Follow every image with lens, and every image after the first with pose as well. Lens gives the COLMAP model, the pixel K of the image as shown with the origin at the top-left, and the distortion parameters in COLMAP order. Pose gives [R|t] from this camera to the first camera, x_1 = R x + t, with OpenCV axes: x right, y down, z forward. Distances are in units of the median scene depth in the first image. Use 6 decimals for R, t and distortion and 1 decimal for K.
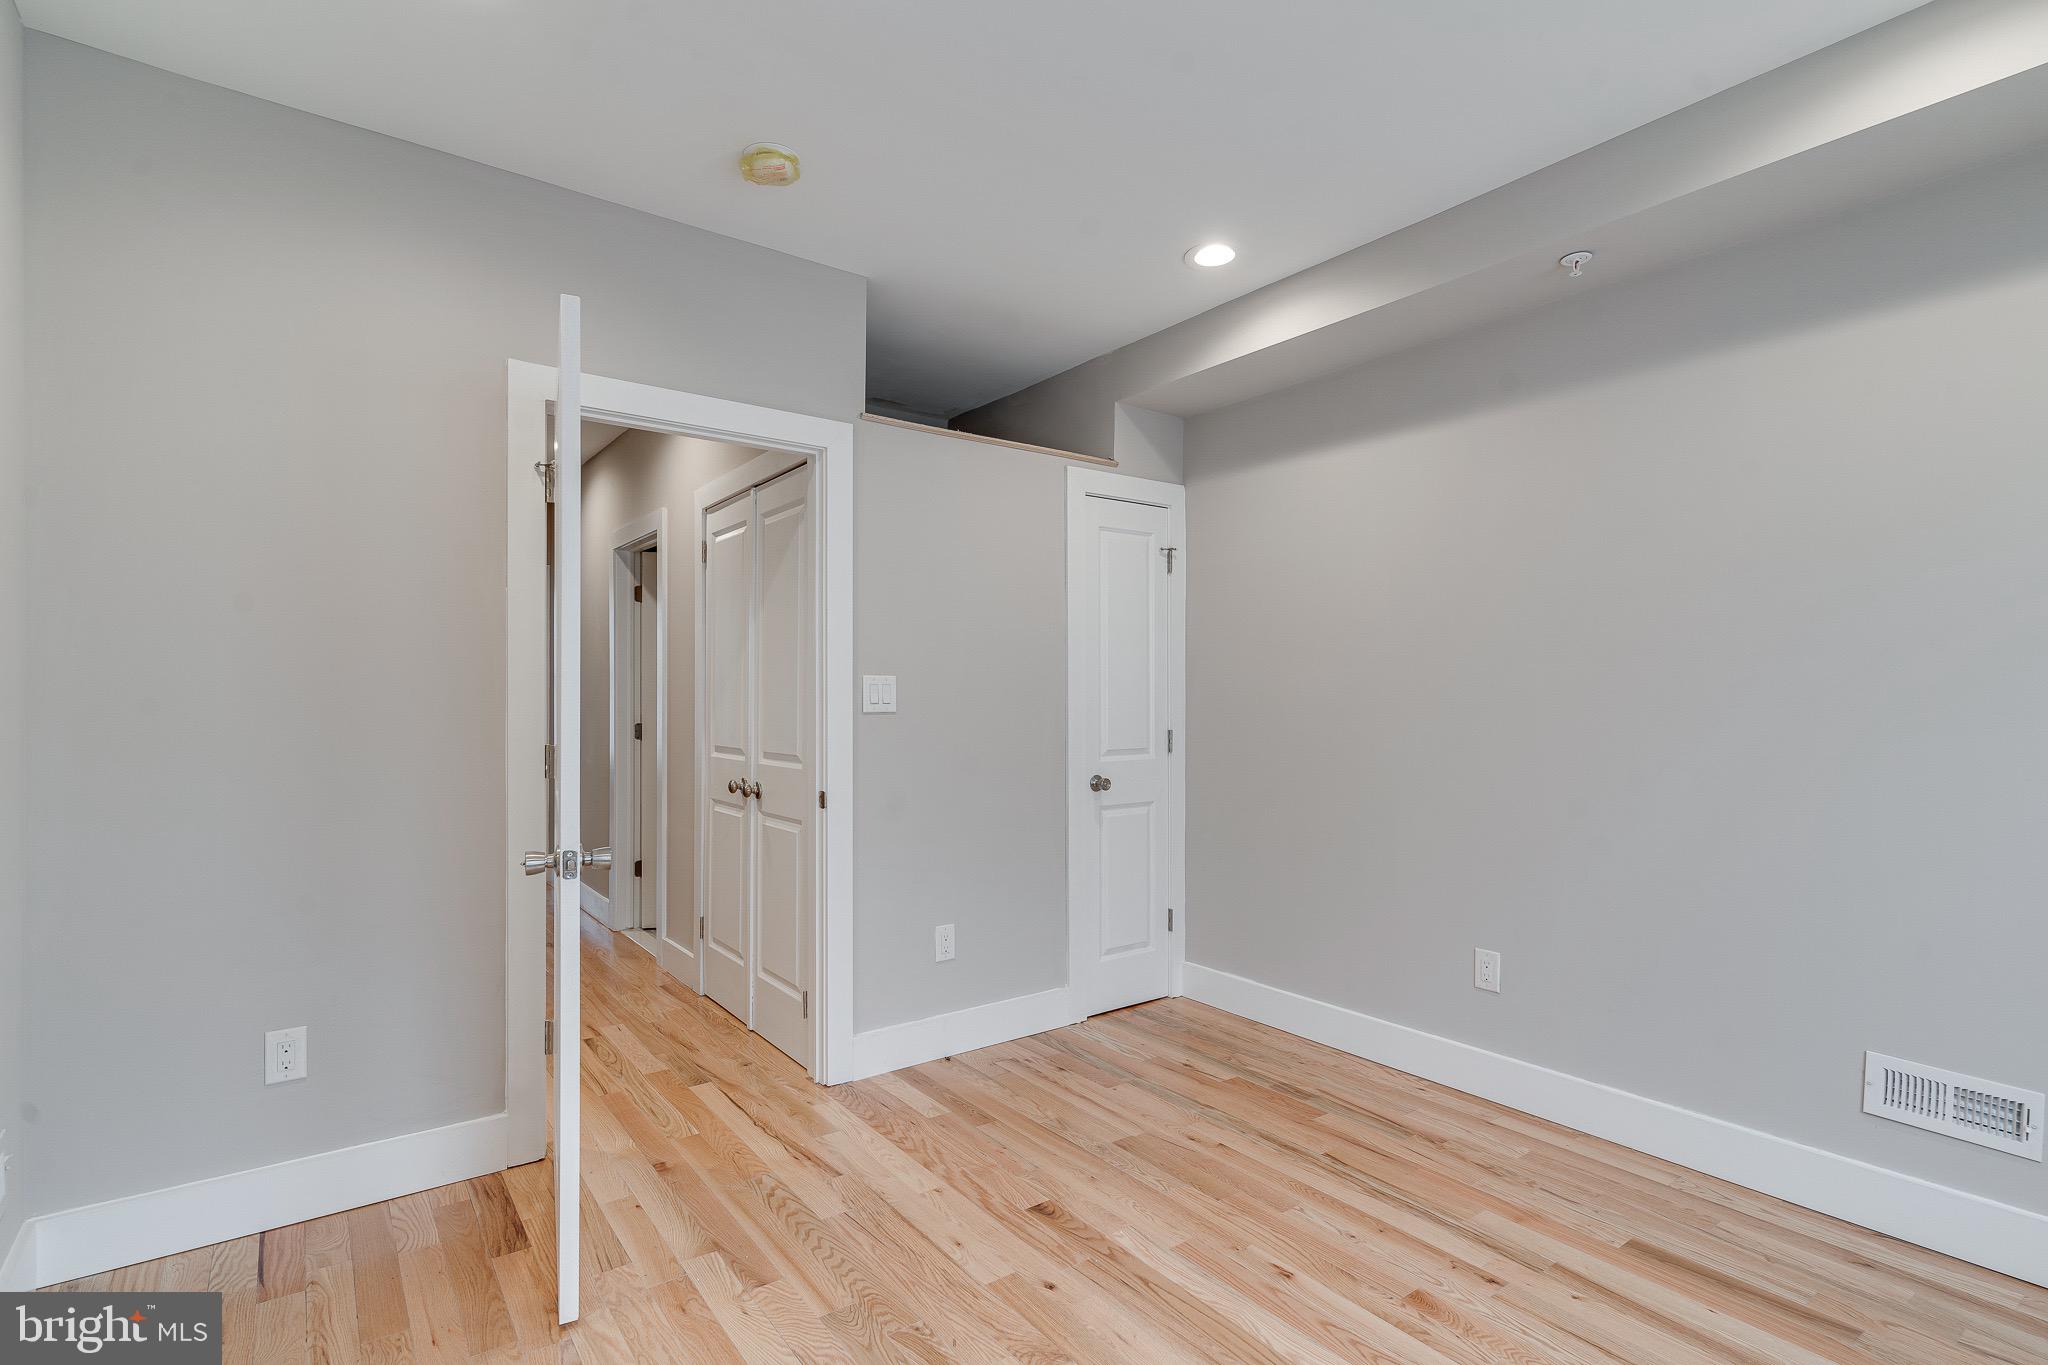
lens RADIAL K [[989.1, 0, 1025.9], [0, 989.1, 694.6], [0, 0, 1]] dist [0.003017, 0.000137]
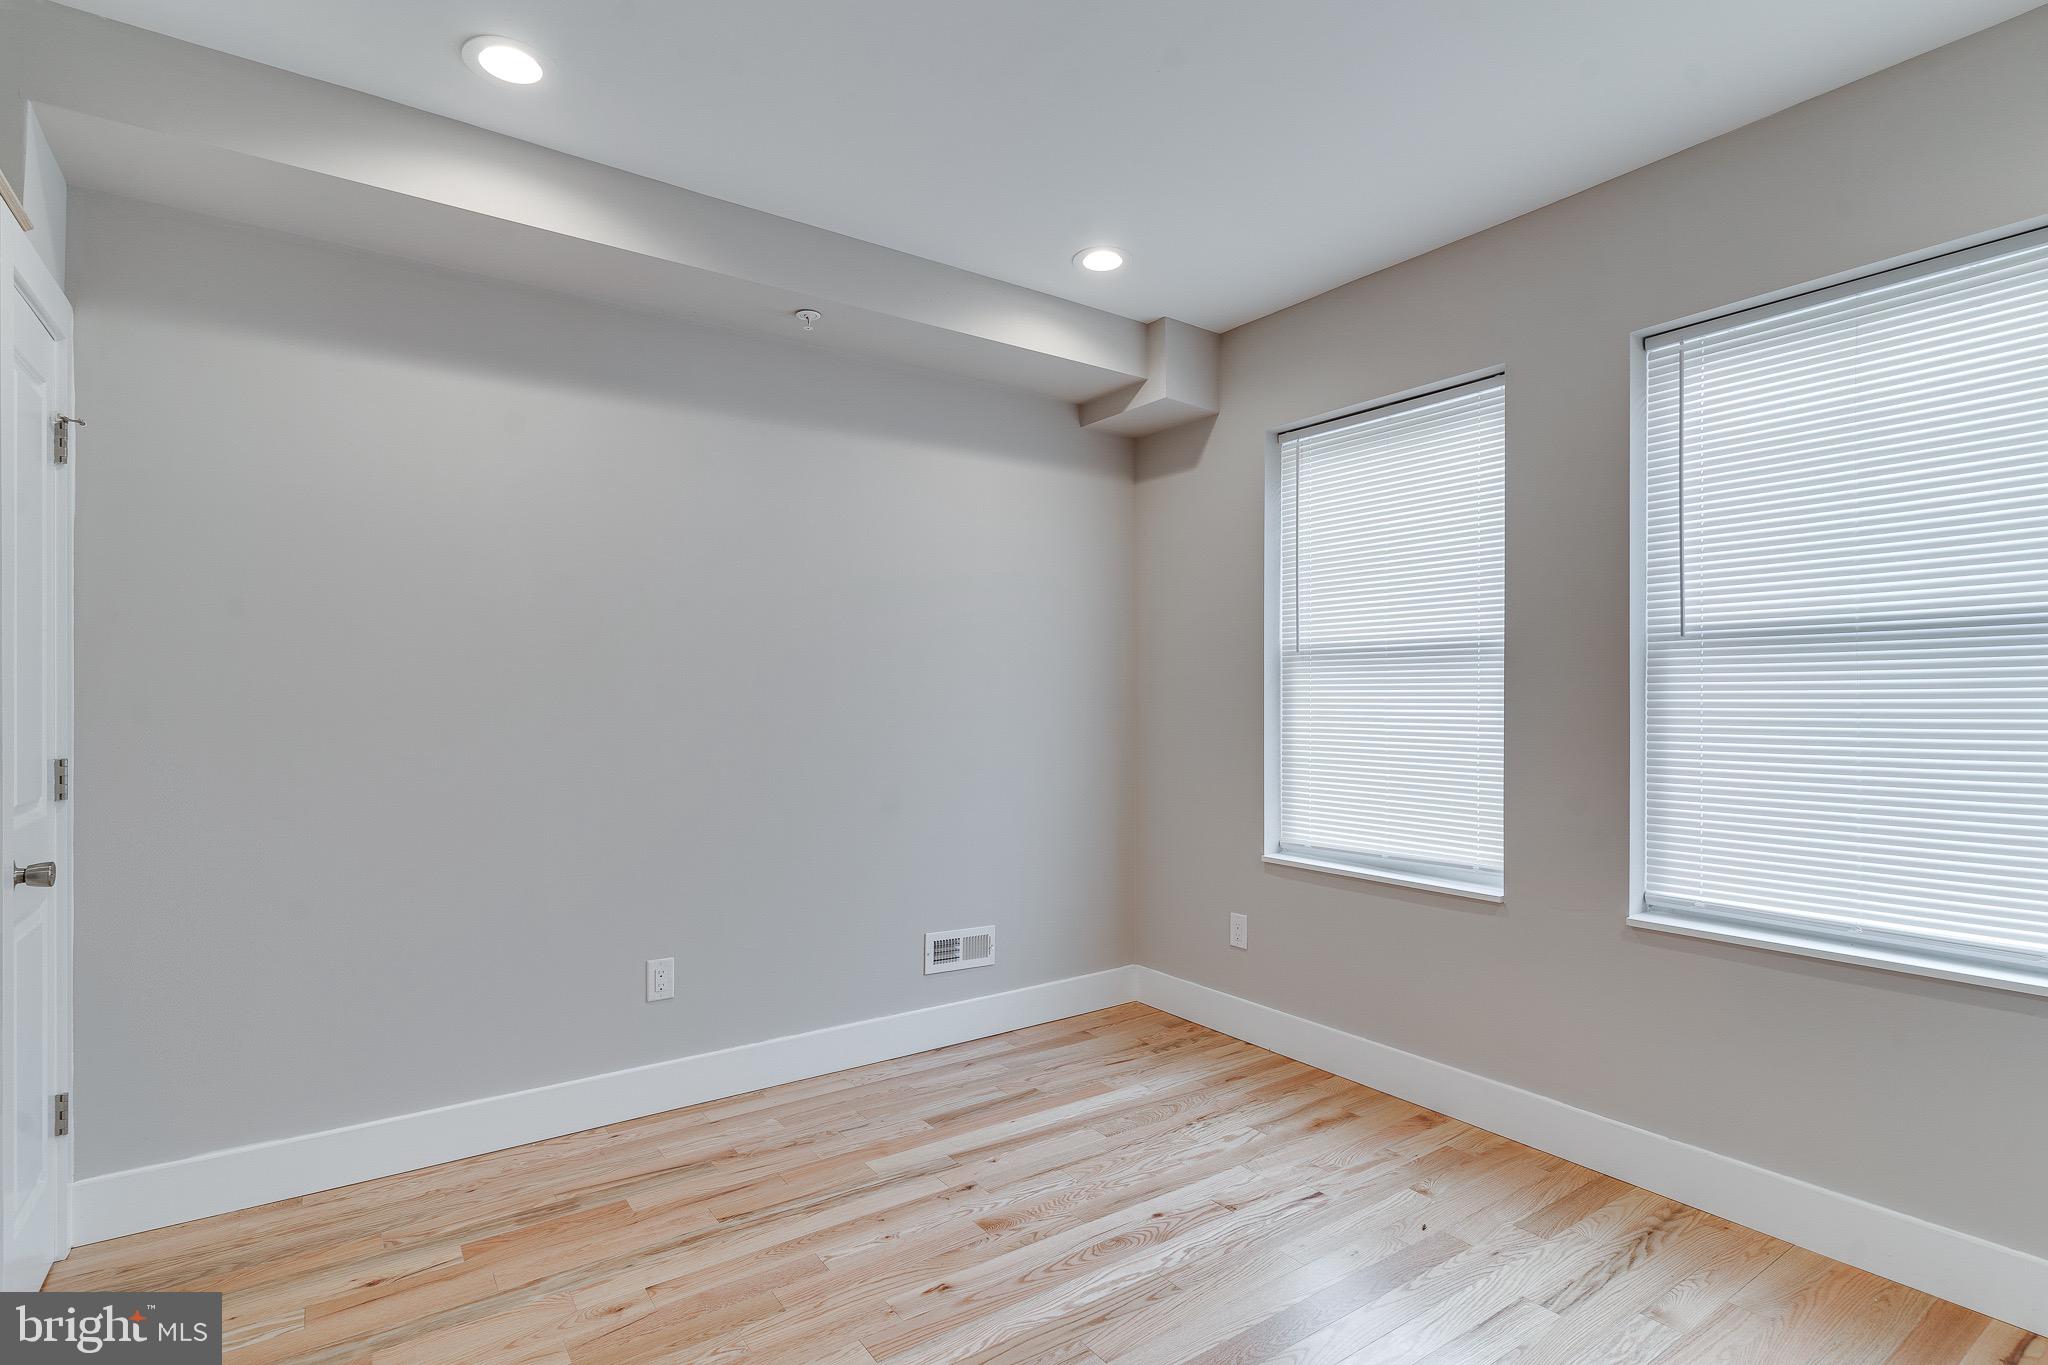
lens RADIAL K [[989.1, 0, 1025.9], [0, 989.1, 694.6], [0, 0, 1]] dist [0.003017, 0.000137]
pose [[0.023509, 0.001498, 0.999723, -0.565593], [-0.007572, 0.999970, -0.001320, -0.003418], [-0.999695, -0.007539, 0.023520, 0.704590]]
